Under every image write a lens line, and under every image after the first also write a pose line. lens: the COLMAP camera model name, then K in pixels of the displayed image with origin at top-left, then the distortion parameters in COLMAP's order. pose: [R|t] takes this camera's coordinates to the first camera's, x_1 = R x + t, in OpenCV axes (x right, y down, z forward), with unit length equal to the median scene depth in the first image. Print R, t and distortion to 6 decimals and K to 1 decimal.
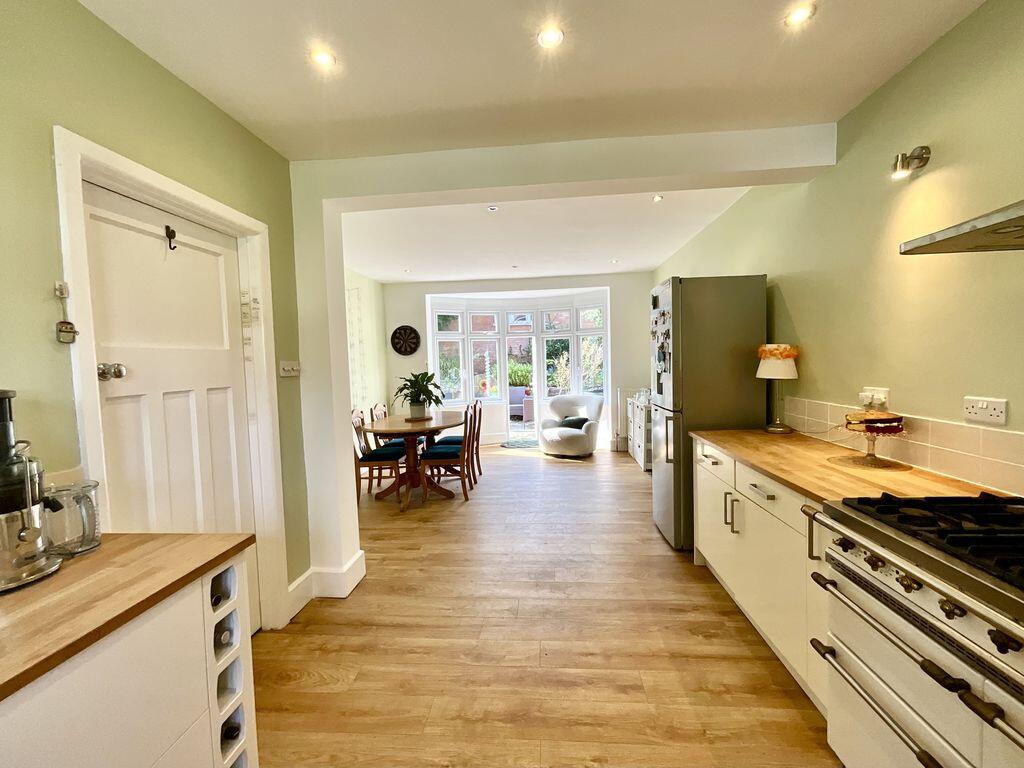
lens RADIAL K [[415.1, 0, 508.6], [0, 415.1, 382.2], [0, 0, 1]] dist [-0.000022, 0.000140]
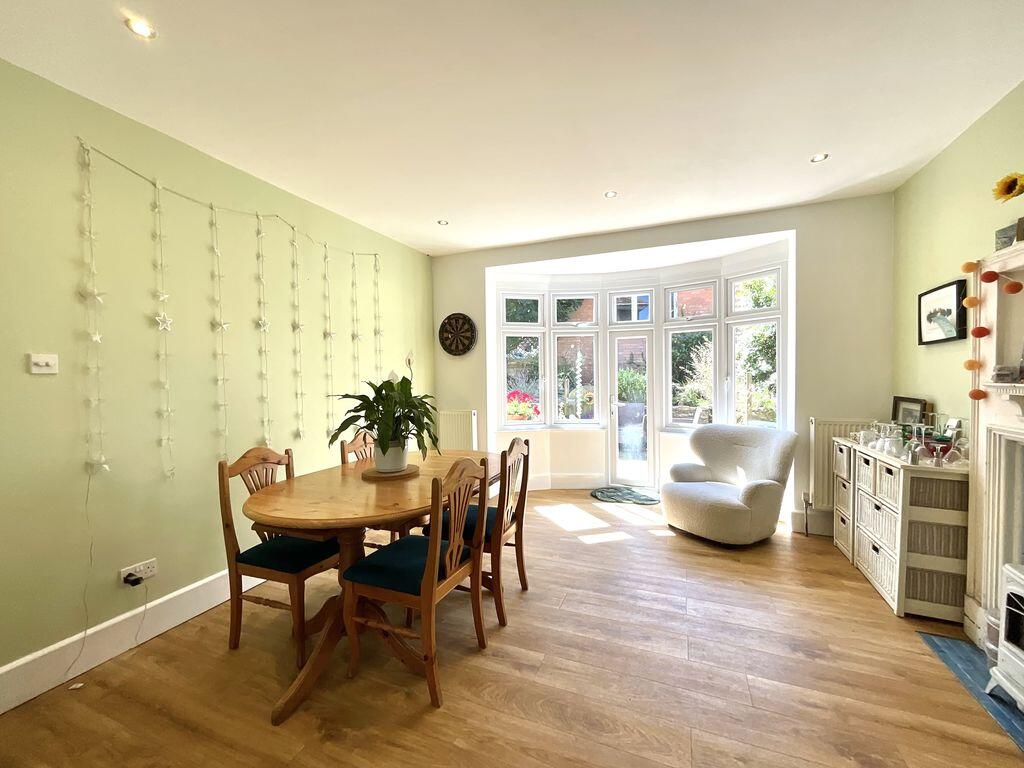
lens RADIAL K [[415.1, 0, 506.0], [0, 415.1, 383.4], [0, 0, 1]] dist [-0.000022, 0.000140]
pose [[0.954225, 0.022487, -0.298244, 0.060061], [-0.026385, 0.999611, -0.009050, -0.018021], [0.297925, 0.016505, 0.954447, 0.482637]]
